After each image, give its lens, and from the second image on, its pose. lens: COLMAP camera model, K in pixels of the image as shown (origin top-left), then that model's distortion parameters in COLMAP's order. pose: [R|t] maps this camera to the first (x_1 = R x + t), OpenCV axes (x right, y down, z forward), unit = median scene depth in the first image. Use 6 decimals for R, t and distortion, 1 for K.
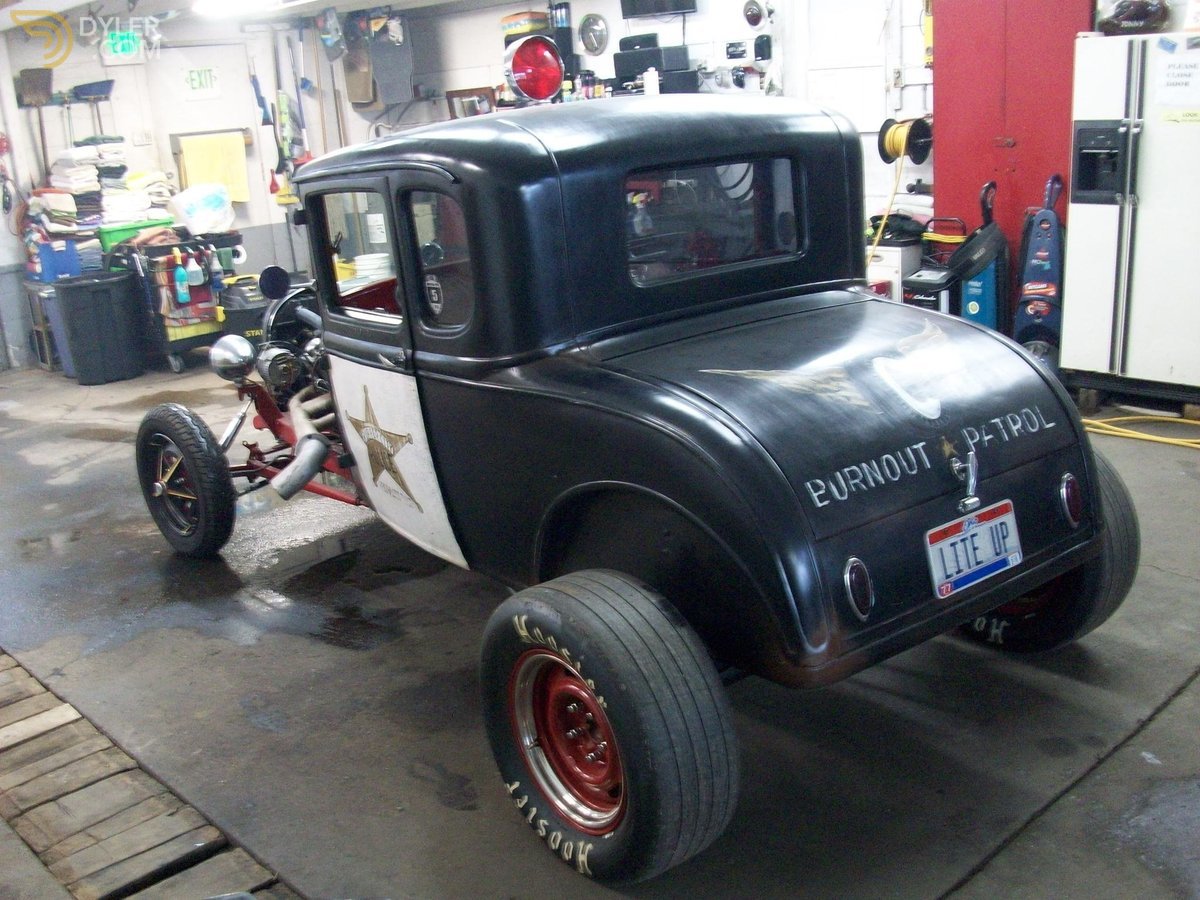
lens RADIAL K [[1223.3, 0, 624.1], [0, 1223.3, 516.9], [0, 0, 1]] dist [-0.139191, 0.061157]
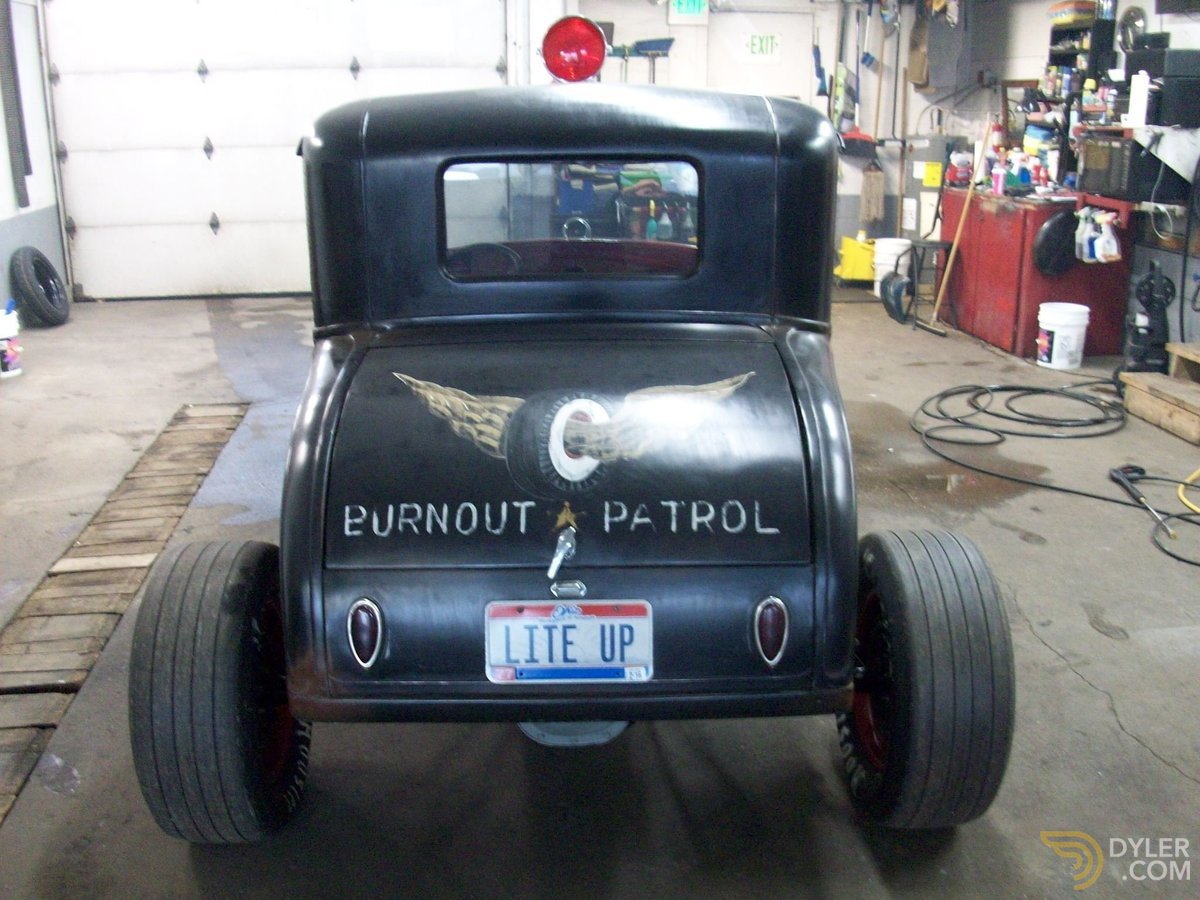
lens RADIAL K [[1223.3, 0, 624.1], [0, 1223.3, 516.9], [0, 0, 1]] dist [-0.139191, 0.061157]
pose [[0.807698, 0.255194, -0.531507, 0.232222], [-0.245135, 0.965217, 0.090917, -0.044598], [0.536220, 0.056857, 0.842161, 0.095331]]
